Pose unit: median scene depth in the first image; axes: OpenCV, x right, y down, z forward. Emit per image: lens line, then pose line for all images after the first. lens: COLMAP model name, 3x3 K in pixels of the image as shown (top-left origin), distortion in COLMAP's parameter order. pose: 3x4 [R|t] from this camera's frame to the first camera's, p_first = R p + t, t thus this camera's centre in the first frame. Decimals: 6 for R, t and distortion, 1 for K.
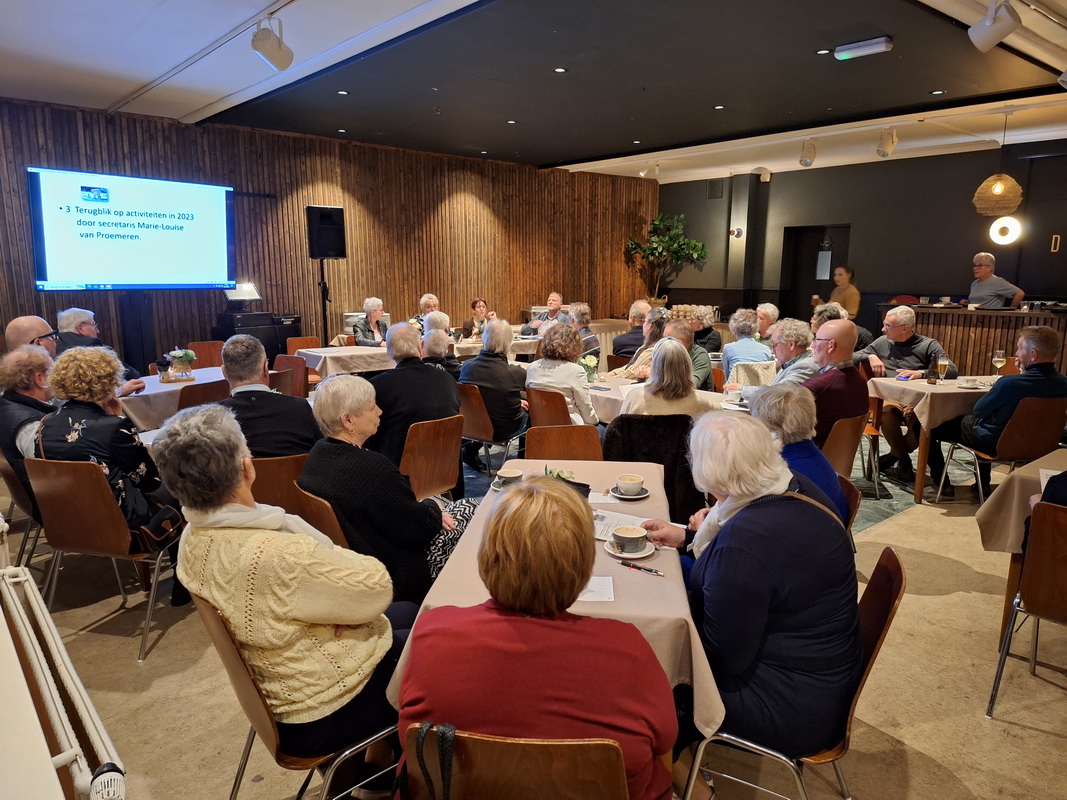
lens RADIAL K [[729.5, 0, 540.0], [0, 729.5, 413.4], [0, 0, 1]] dist [0.059240, -0.064494]
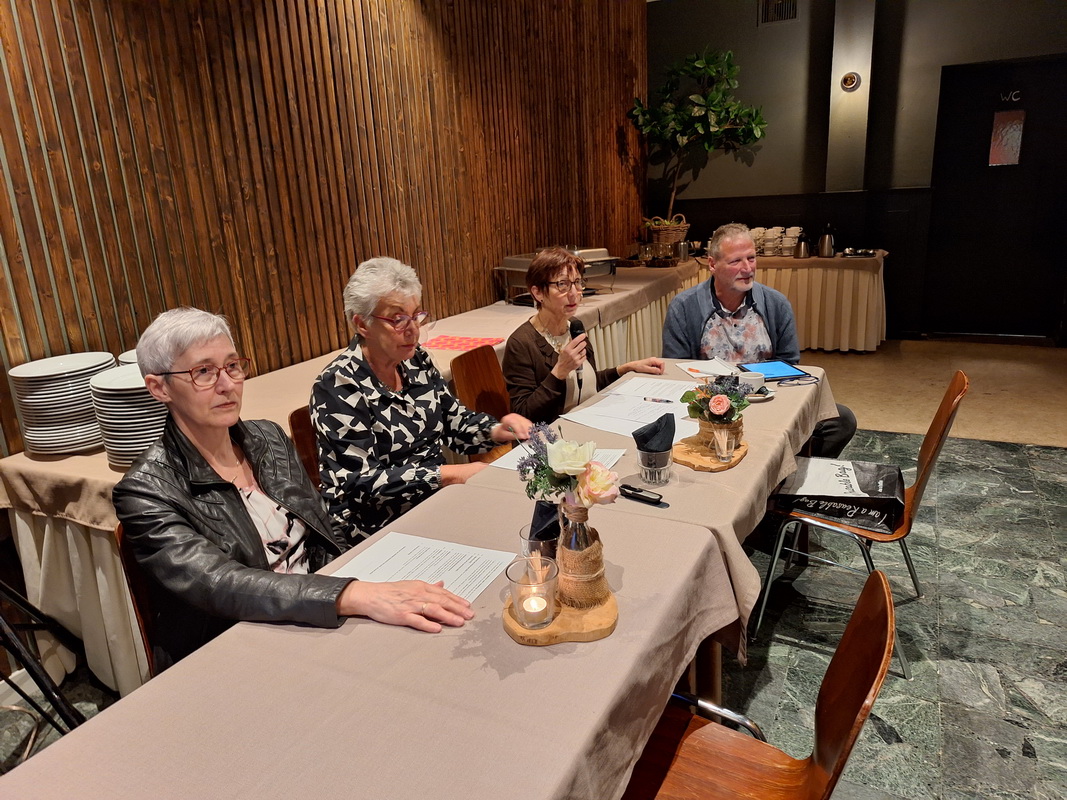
lens RADIAL K [[747.1, 0, 522.3], [0, 747.1, 398.3], [0, 0, 1]] dist [0.037627, -0.040006]
pose [[0.932275, -0.145901, 0.331024, -0.197935], [0.121594, 0.988204, 0.093105, -0.130814], [-0.340703, -0.046549, 0.939018, 0.724738]]
